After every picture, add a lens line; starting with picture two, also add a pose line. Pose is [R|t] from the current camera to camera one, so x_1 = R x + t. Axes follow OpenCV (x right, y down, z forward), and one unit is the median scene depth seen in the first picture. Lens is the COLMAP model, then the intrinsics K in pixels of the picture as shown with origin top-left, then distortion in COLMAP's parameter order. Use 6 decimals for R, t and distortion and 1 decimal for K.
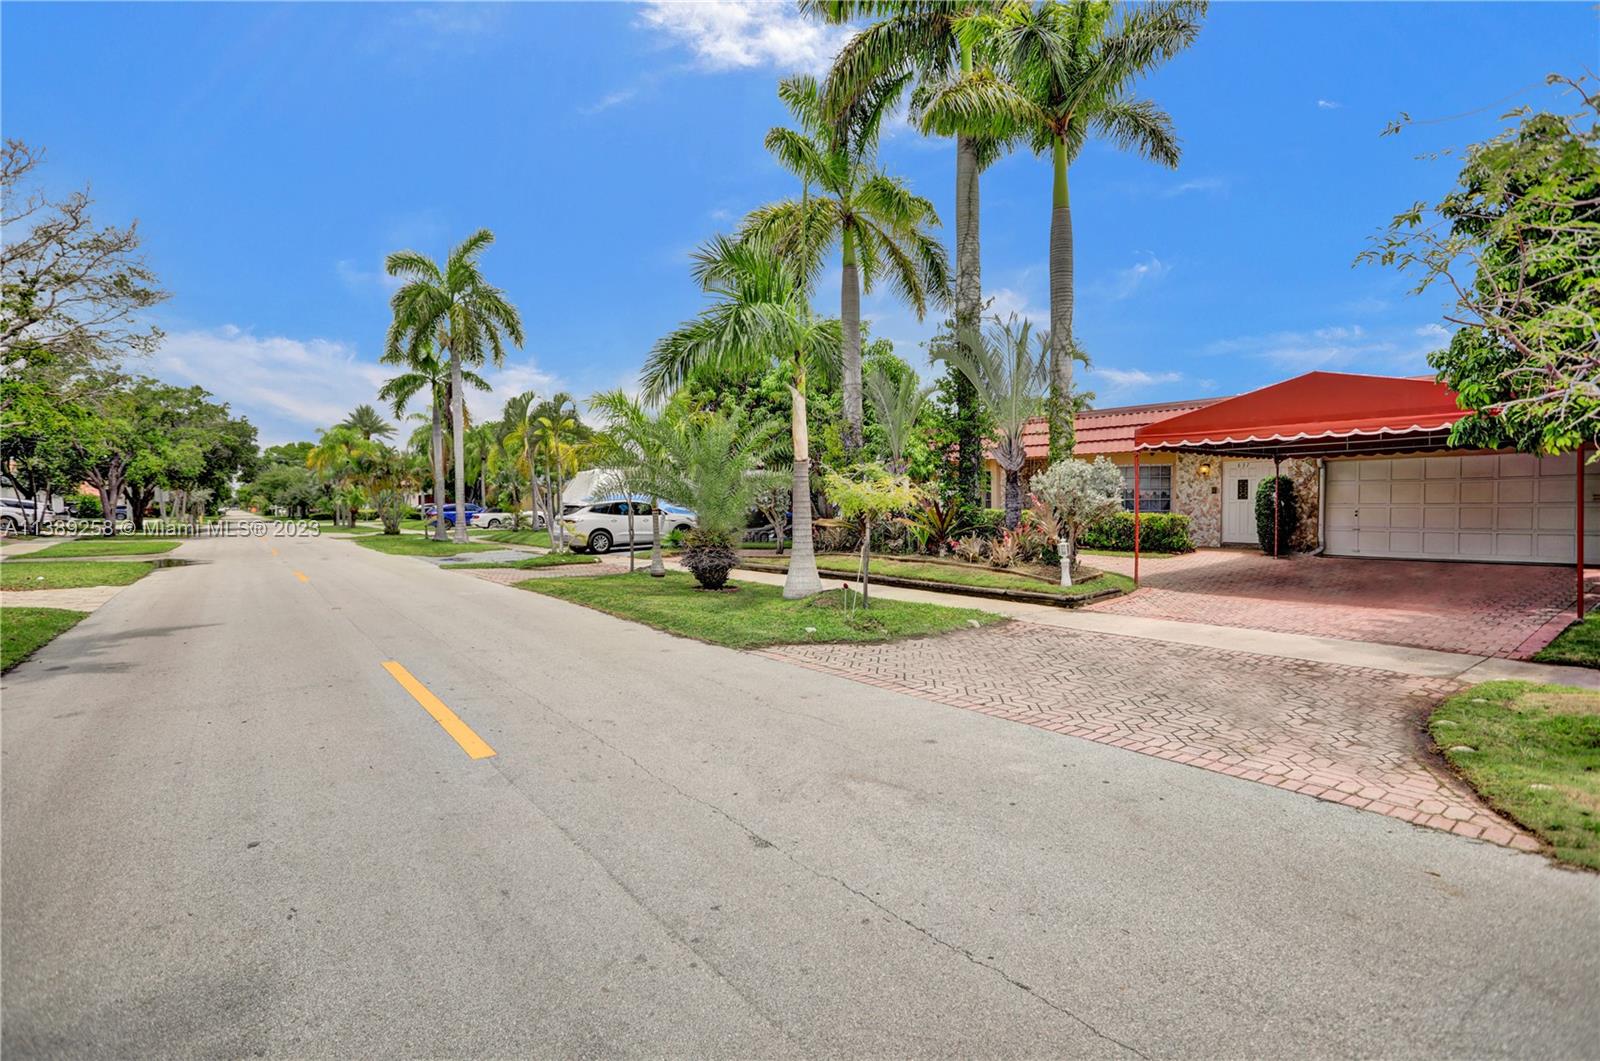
lens RADIAL K [[779.6, 0, 801.9], [0, 779.6, 526.0], [0, 0, 1]] dist [-0.057042, 0.020517]
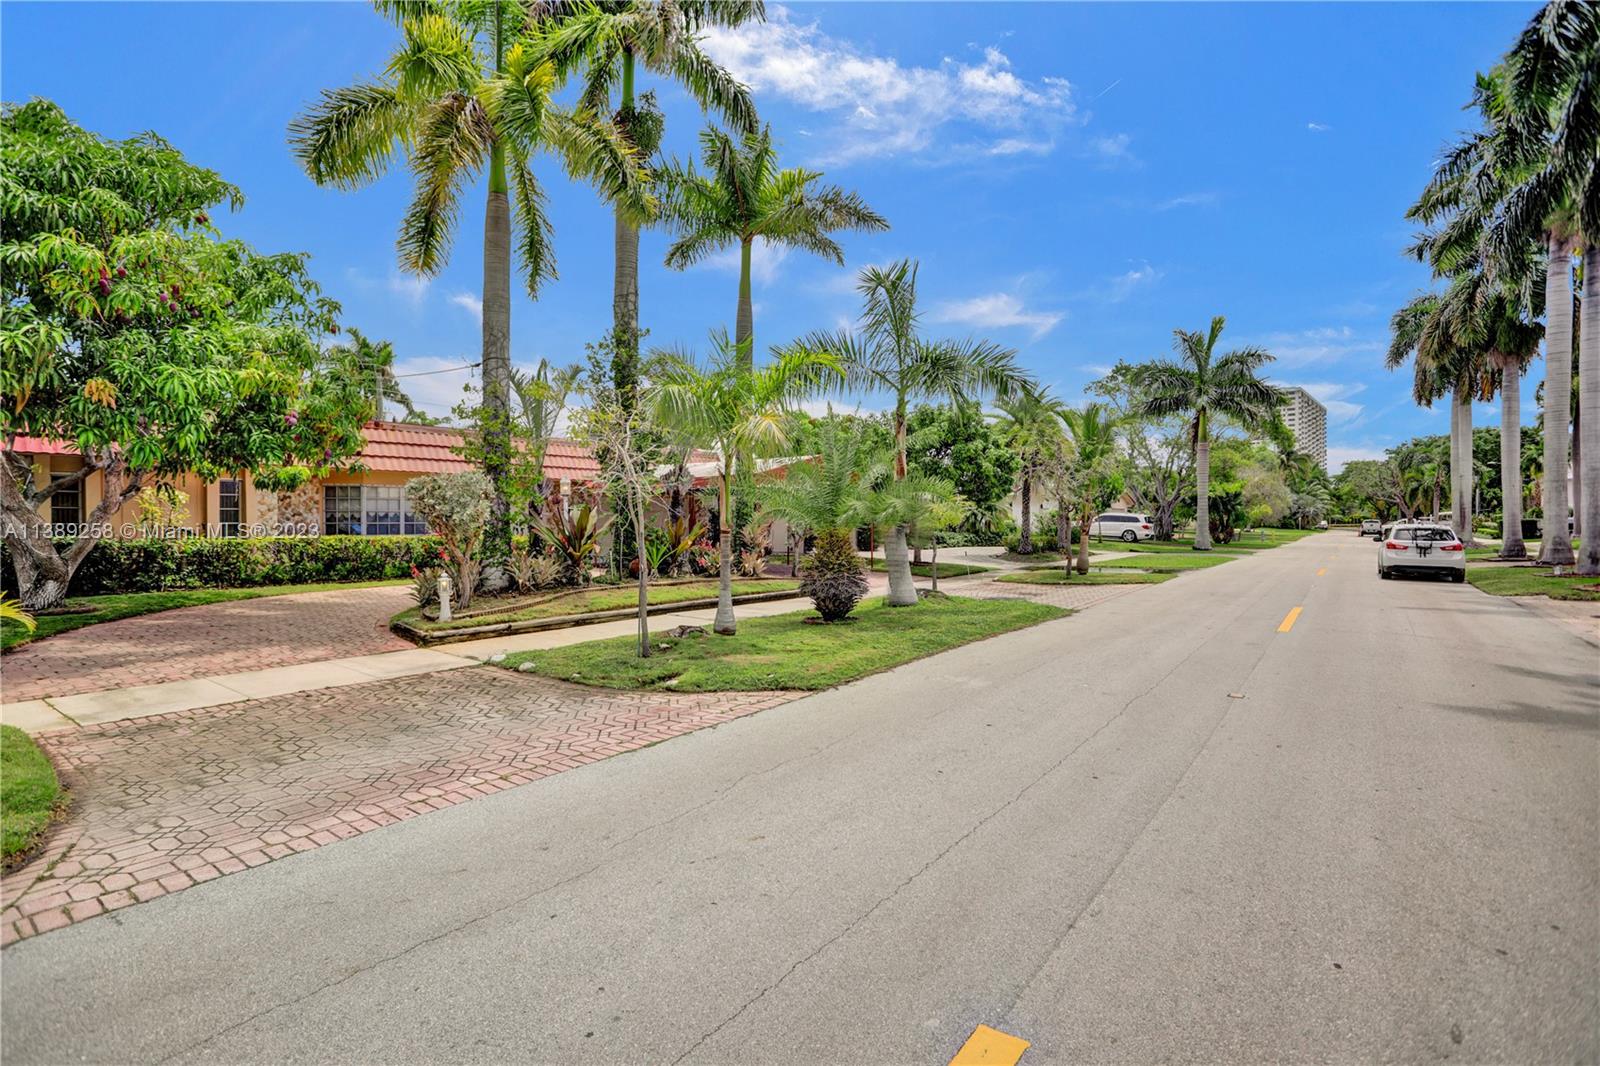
lens RADIAL K [[779.6, 0, 798.2], [0, 779.6, 536.2], [0, 0, 1]] dist [-0.057042, 0.020517]
pose [[-0.299234, -0.006739, 0.954156, -0.772070], [0.025184, 0.999571, 0.014958, -0.024073], [-0.953848, 0.028505, -0.298935, 1.078773]]
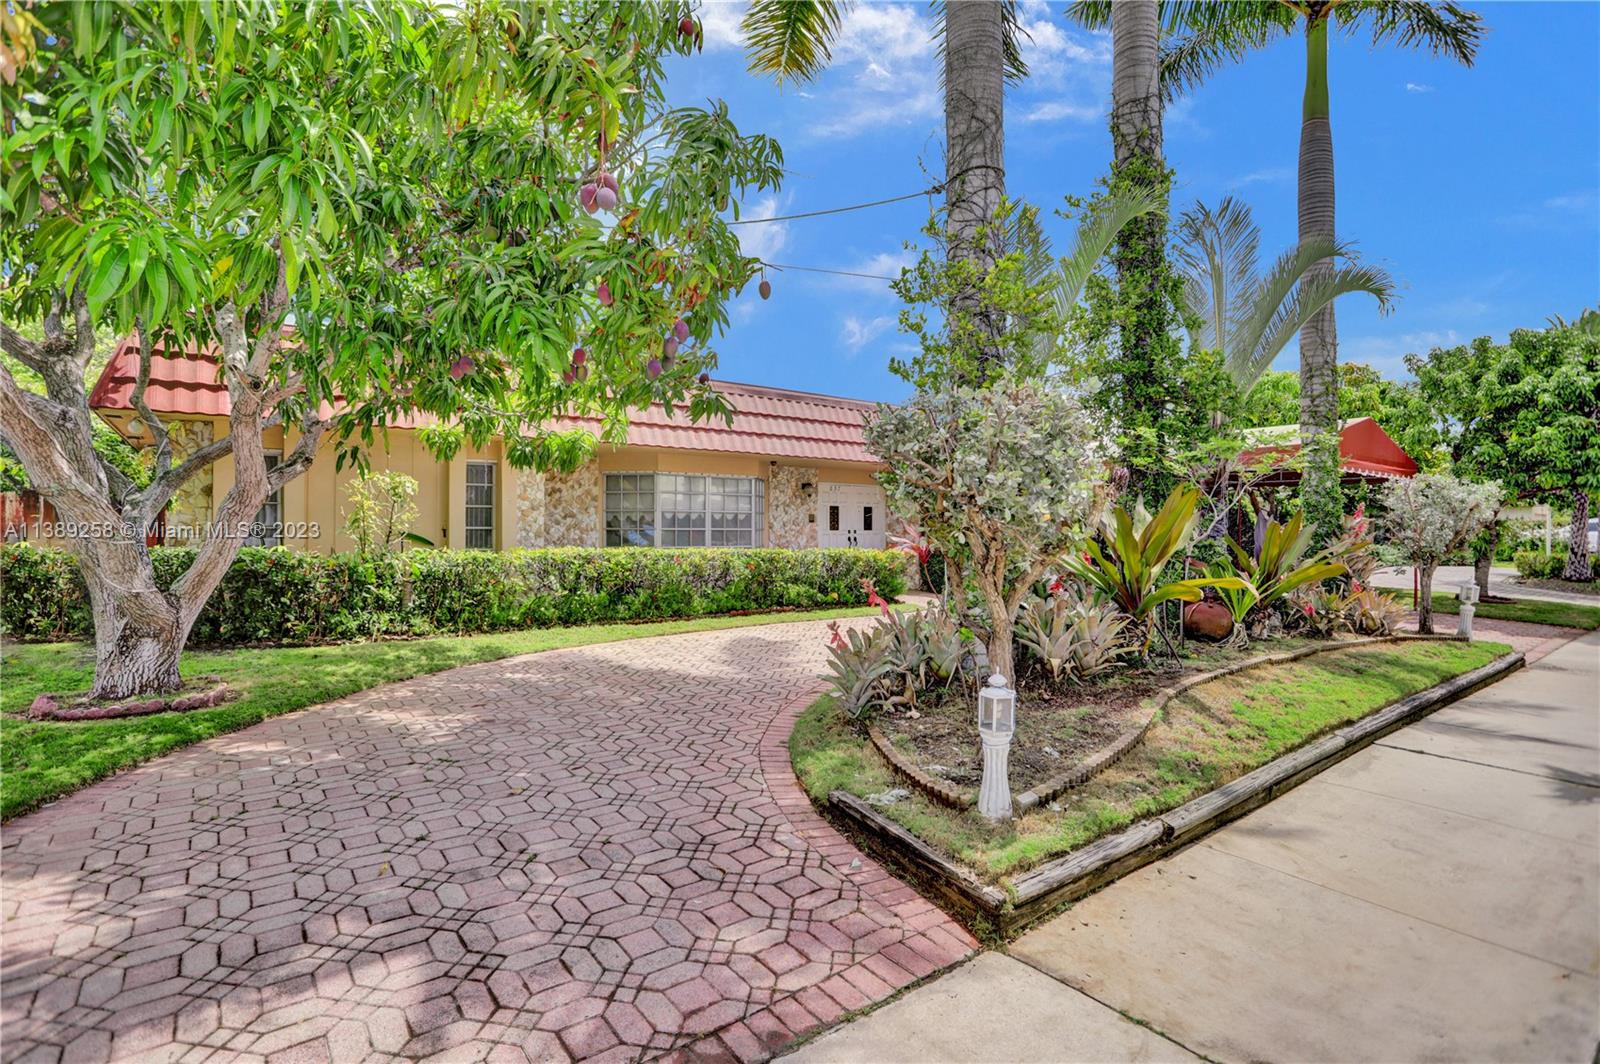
lens RADIAL K [[779.6, 0, 790.2], [0, 779.6, 529.1], [0, 0, 1]] dist [-0.057042, 0.020517]
pose [[-0.017611, 0.012664, 0.999765, -0.315822], [0.019830, 0.999728, -0.012315, -0.029789], [-0.999648, 0.019609, -0.017857, 1.221184]]
